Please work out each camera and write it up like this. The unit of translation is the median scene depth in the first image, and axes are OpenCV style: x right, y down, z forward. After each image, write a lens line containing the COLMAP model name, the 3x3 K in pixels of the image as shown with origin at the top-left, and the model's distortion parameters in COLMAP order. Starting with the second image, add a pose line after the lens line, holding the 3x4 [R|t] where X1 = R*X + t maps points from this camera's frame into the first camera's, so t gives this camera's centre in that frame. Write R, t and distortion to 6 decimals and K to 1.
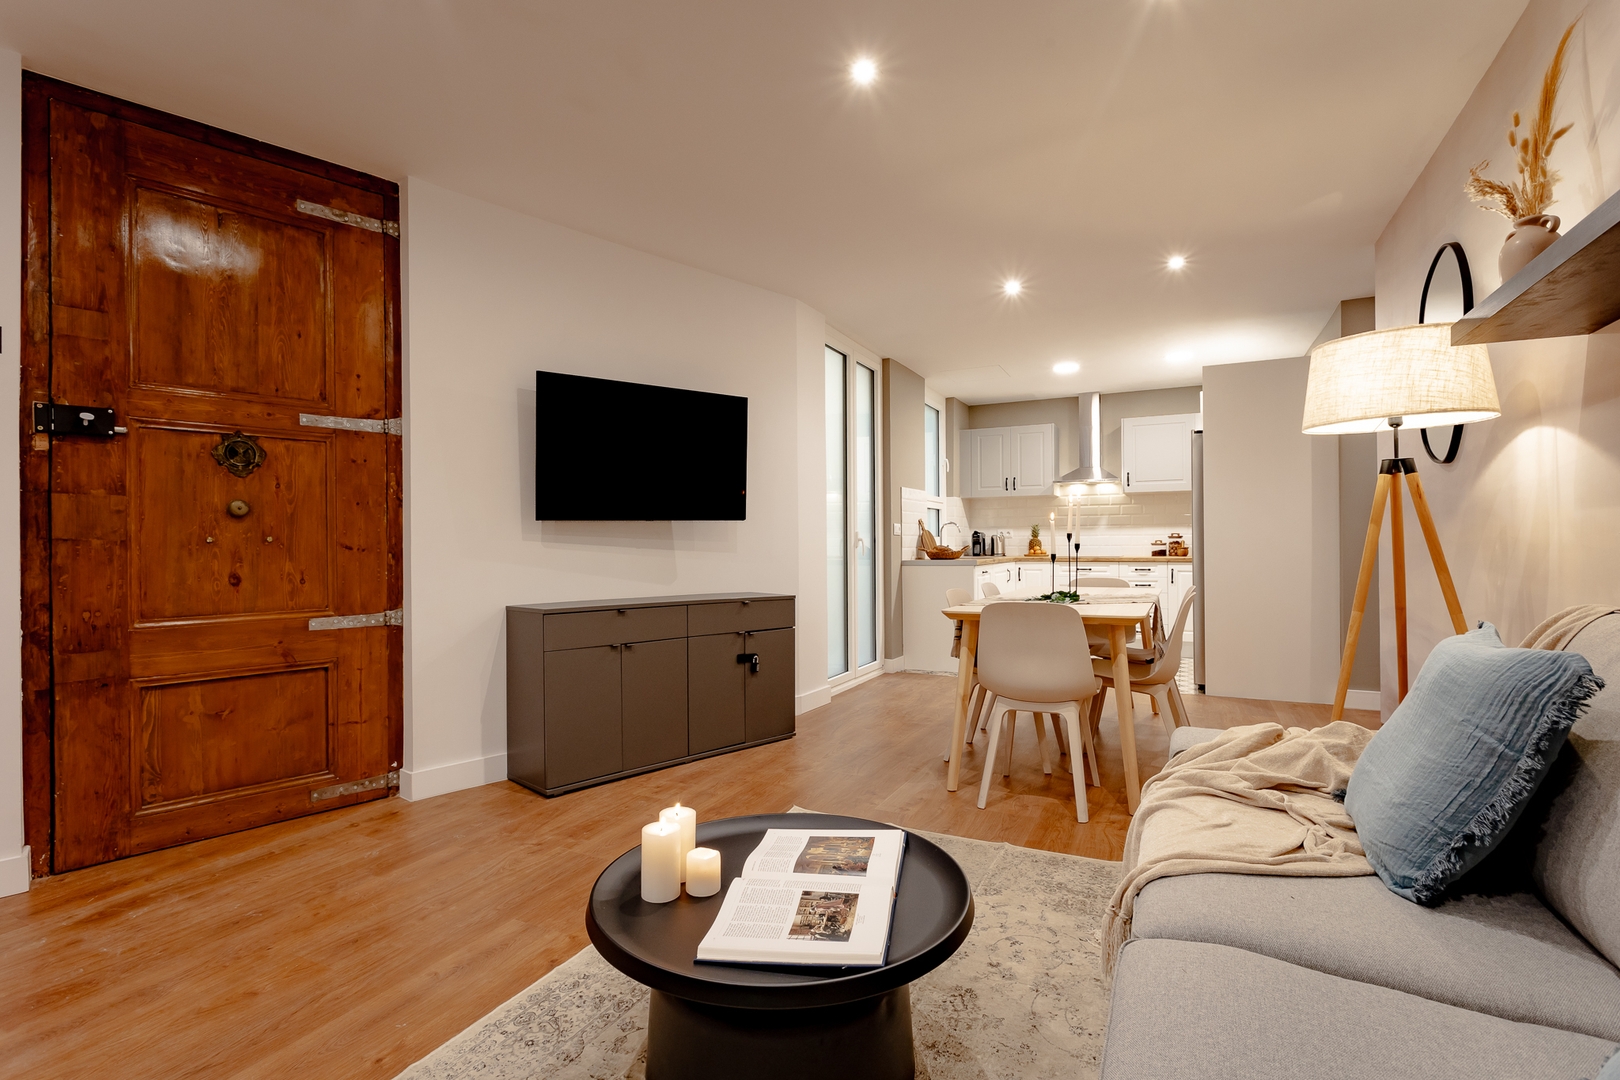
lens RADIAL K [[766.1, 0, 810.0], [0, 766.1, 540.0], [0, 0, 1]] dist [-0.001464, 0.001238]
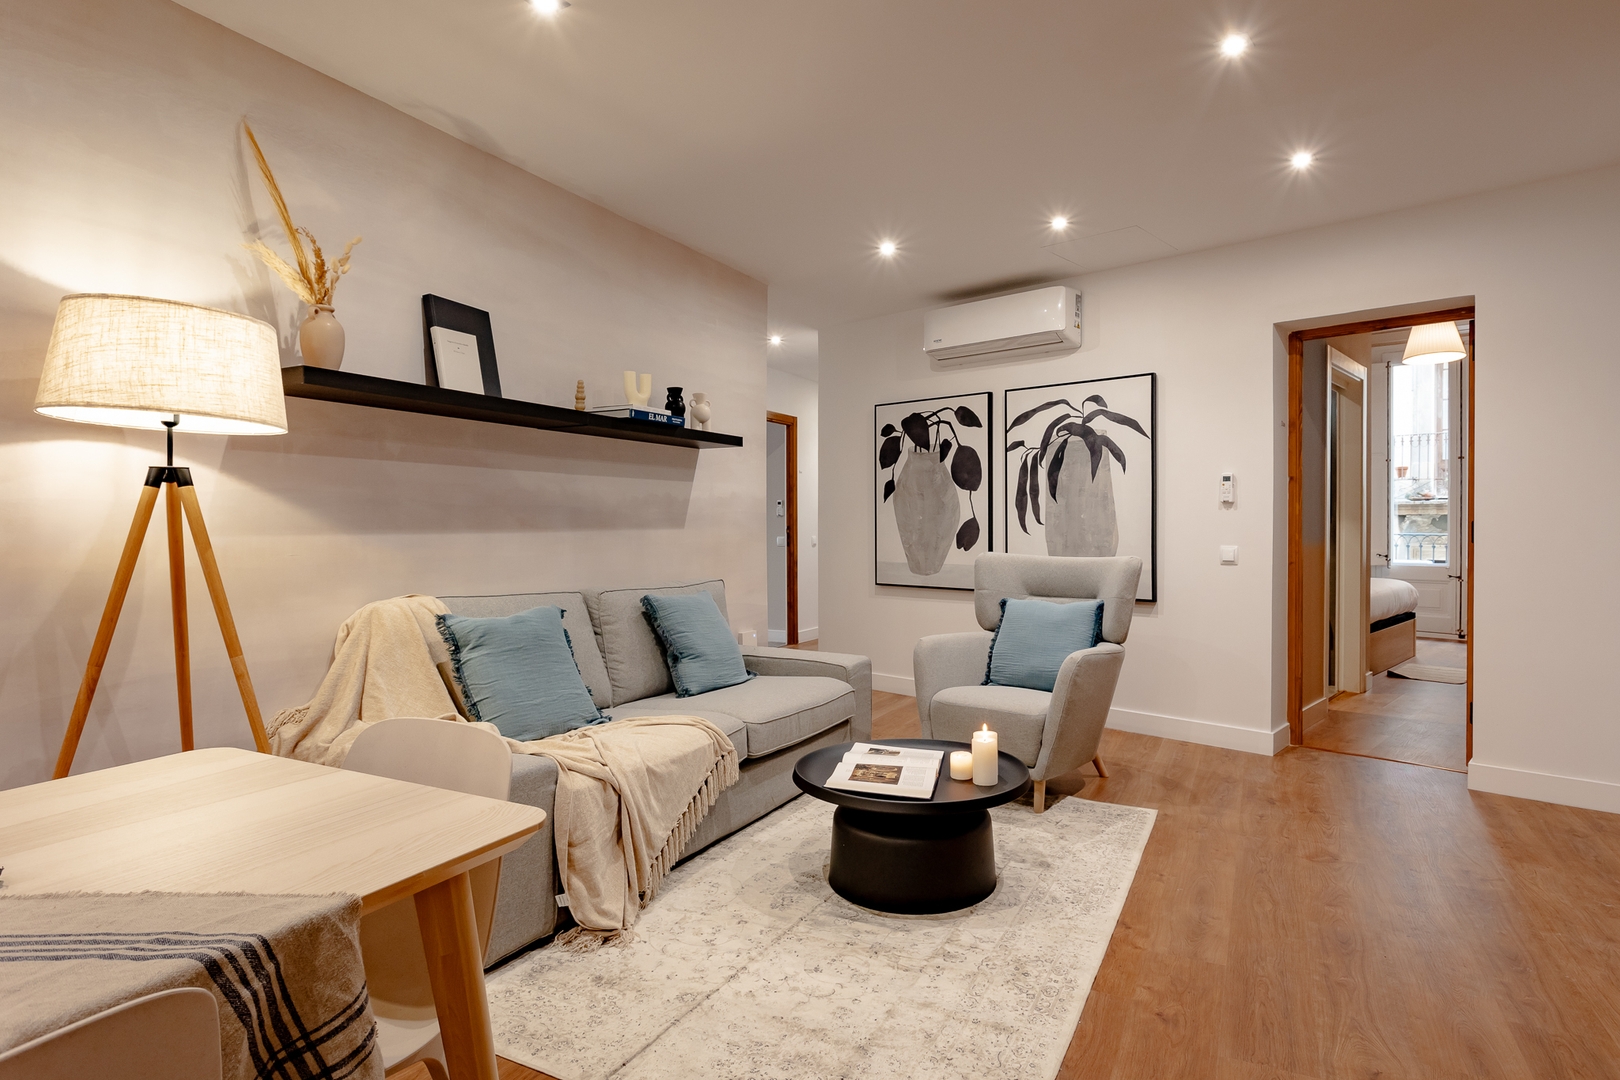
lens RADIAL K [[871.6, 0, 857.3], [0, 871.6, 532.5], [0, 0, 1]] dist [-0.006688, 0.001662]
pose [[-0.999819, 0.006642, -0.017811, 0.022493], [0.006571, 0.999970, 0.004032, -0.011623], [0.017837, 0.003915, -0.999833, 0.606491]]
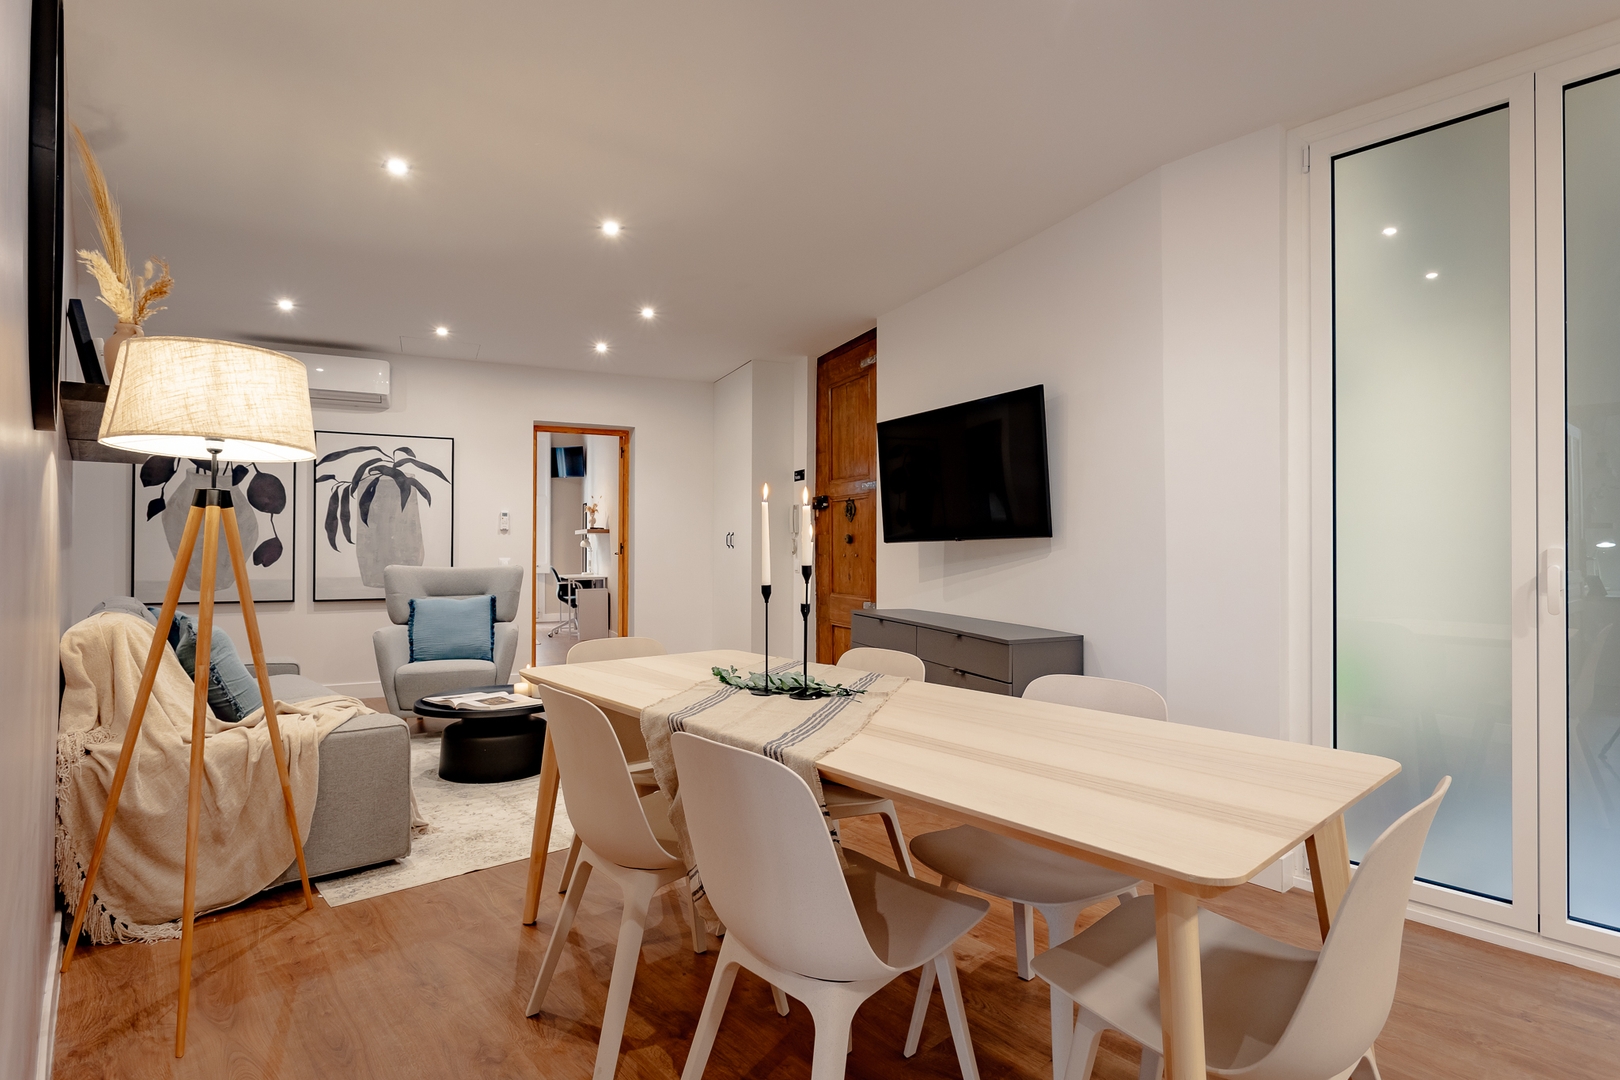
lens RADIAL K [[804.7, 0, 811.1], [0, 804.7, 540.2], [0, 0, 1]] dist [-0.004048, -0.000680]
pose [[-0.372599, -0.001926, -0.927991, 0.436620], [0.005056, 0.999979, -0.004105, -0.012249], [0.927979, -0.006221, -0.372581, 0.633771]]
